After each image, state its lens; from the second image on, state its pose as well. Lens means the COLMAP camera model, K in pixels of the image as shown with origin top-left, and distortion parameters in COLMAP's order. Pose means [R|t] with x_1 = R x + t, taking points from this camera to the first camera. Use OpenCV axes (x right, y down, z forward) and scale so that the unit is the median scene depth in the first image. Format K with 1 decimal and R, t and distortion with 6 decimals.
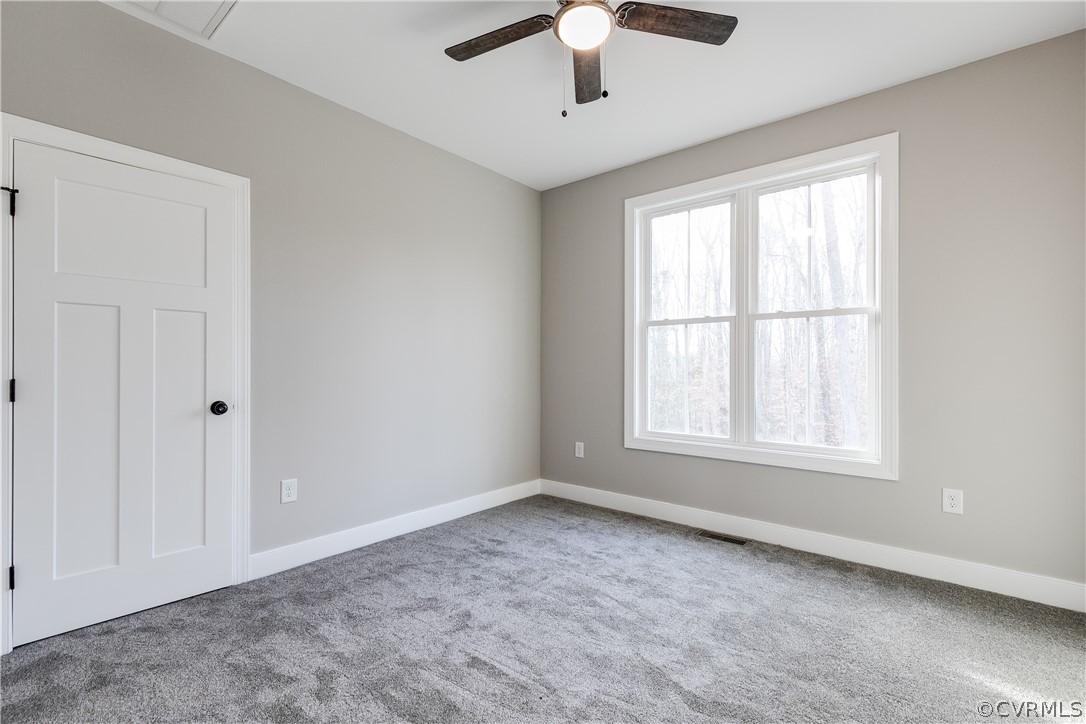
lens RADIAL K [[501.5, 0, 543.0], [0, 501.5, 362.0], [0, 0, 1]] dist [0.000730, 0.000355]
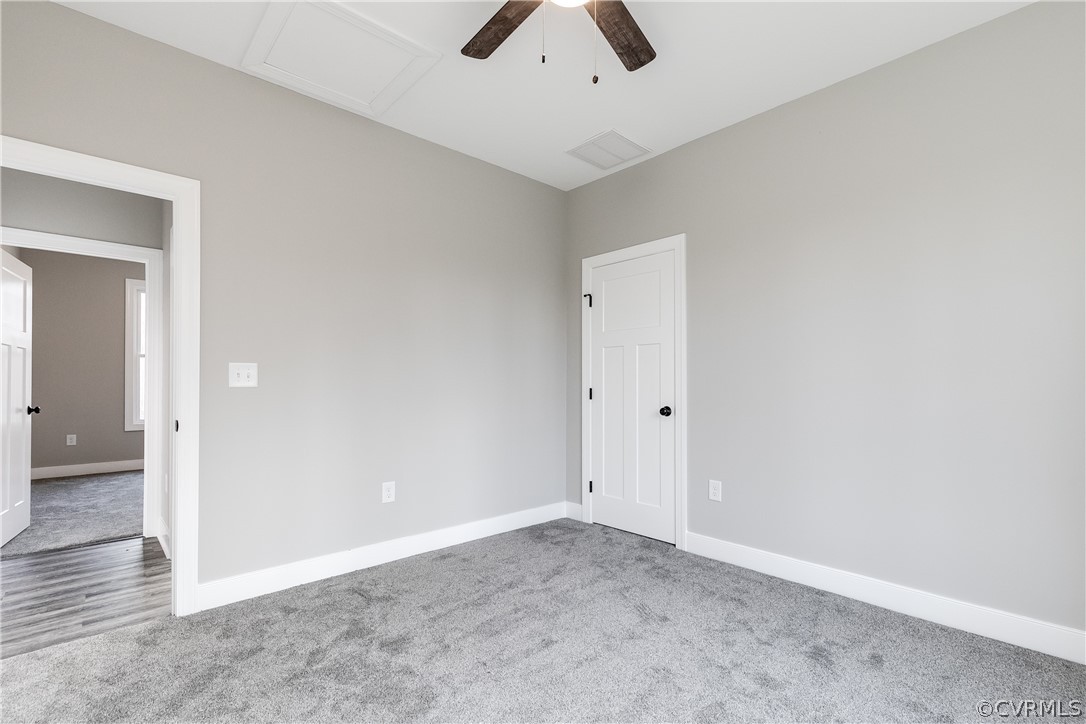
lens RADIAL K [[490.3, 0, 547.1], [0, 490.3, 376.1], [0, 0, 1]] dist [0.000222, 0.000041]
pose [[-0.124003, -0.012494, -0.992203, 0.757200], [0.003686, 0.999908, -0.013052, 0.011876], [0.992275, -0.005276, -0.123945, 0.890622]]
